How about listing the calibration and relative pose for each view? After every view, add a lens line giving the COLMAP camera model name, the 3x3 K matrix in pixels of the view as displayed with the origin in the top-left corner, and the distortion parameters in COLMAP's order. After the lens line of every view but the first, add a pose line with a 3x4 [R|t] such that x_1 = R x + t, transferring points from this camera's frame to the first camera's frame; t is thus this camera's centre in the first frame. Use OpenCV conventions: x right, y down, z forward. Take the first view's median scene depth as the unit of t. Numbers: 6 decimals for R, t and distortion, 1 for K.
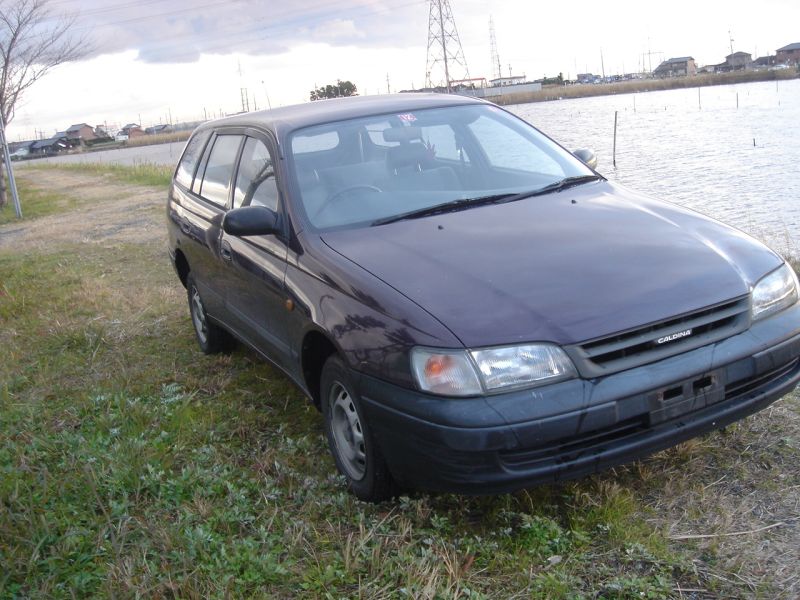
lens RADIAL K [[894.5, 0, 399.5], [0, 894.5, 297.1], [0, 0, 1]] dist [-0.119559, 0.000000]
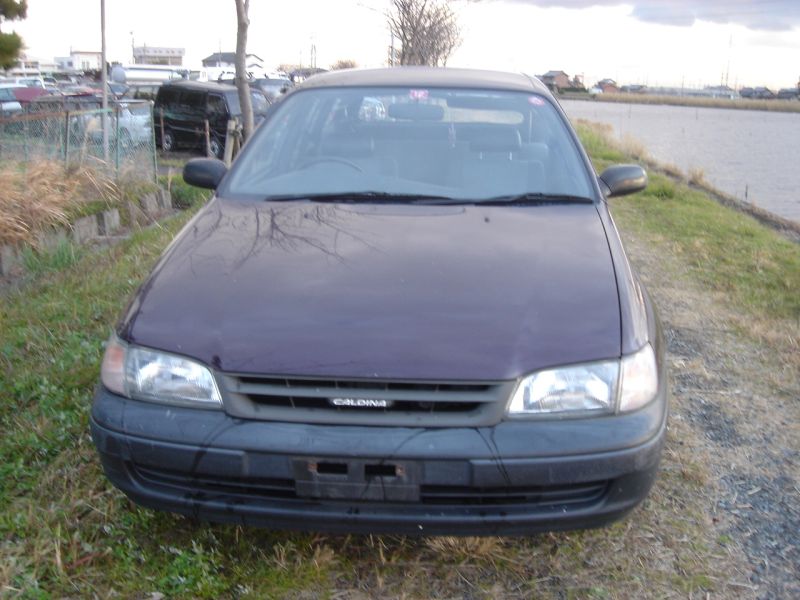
lens RADIAL K [[894.5, 0, 395.6], [0, 894.5, 299.6], [0, 0, 1]] dist [-0.119559, 0.000000]
pose [[0.854896, 0.245613, -0.456976, 0.671916], [-0.223795, 0.969254, 0.102283, -0.131642], [0.468048, 0.014828, 0.883578, 0.302829]]
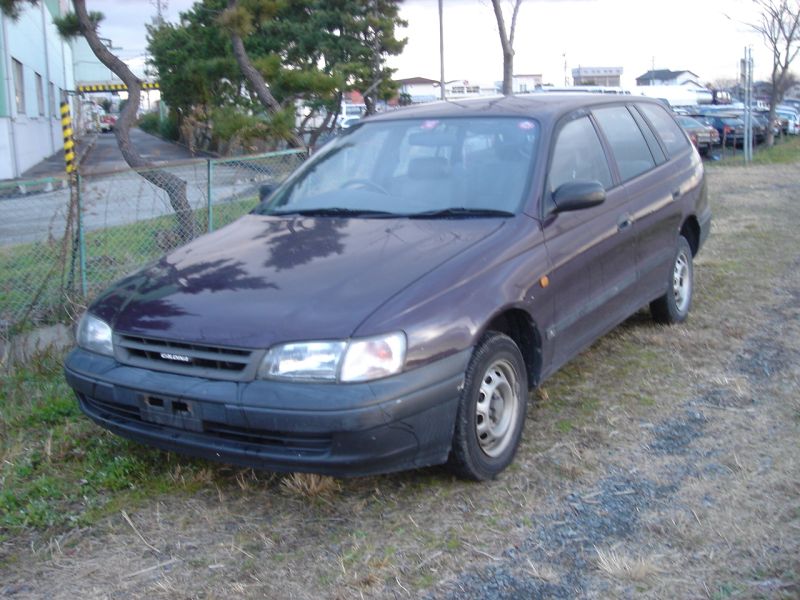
lens RADIAL K [[894.5, 0, 400.2], [0, 894.5, 301.6], [0, 0, 1]] dist [-0.119559, 0.000000]
pose [[0.540806, 0.268171, -0.797253, 1.320739], [-0.201529, 0.961520, 0.186721, -0.285260], [0.816649, 0.059689, 0.574040, 0.577591]]
